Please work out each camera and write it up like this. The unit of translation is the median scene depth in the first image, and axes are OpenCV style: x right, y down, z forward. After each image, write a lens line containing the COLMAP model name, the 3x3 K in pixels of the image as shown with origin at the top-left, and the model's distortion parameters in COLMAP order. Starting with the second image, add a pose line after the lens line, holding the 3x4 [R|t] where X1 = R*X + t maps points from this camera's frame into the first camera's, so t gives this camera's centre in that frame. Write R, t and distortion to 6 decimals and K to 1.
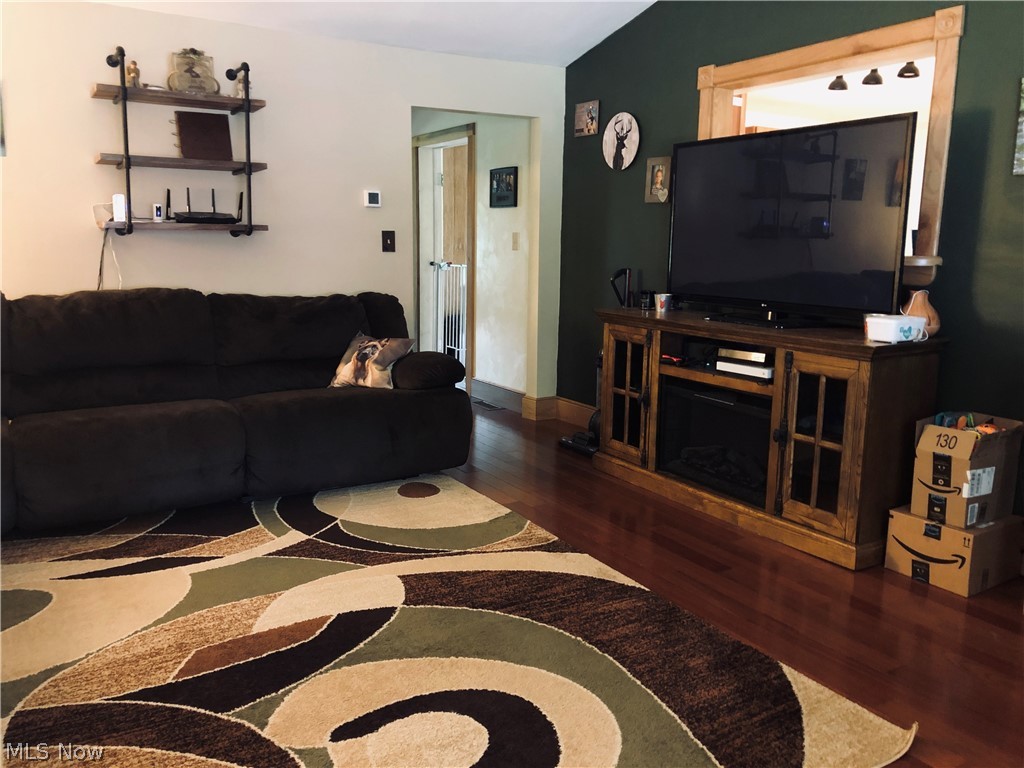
lens RADIAL K [[838.2, 0, 505.9], [0, 838.2, 379.4], [0, 0, 1]] dist [0.097274, -0.189184]
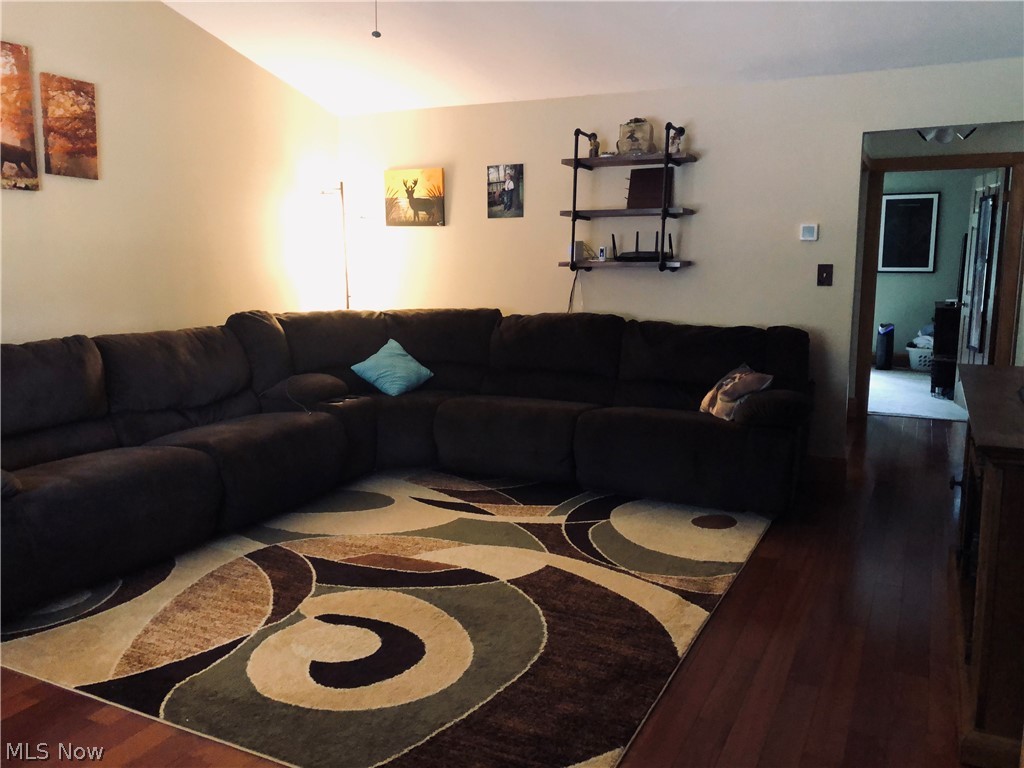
lens RADIAL K [[838.2, 0, 505.9], [0, 838.2, 379.4], [0, 0, 1]] dist [0.097274, -0.189184]
pose [[0.536579, 0.116019, -0.835836, 0.719219], [-0.136603, 0.989382, 0.049638, -0.066141], [0.832720, 0.087543, 0.546730, 0.263642]]
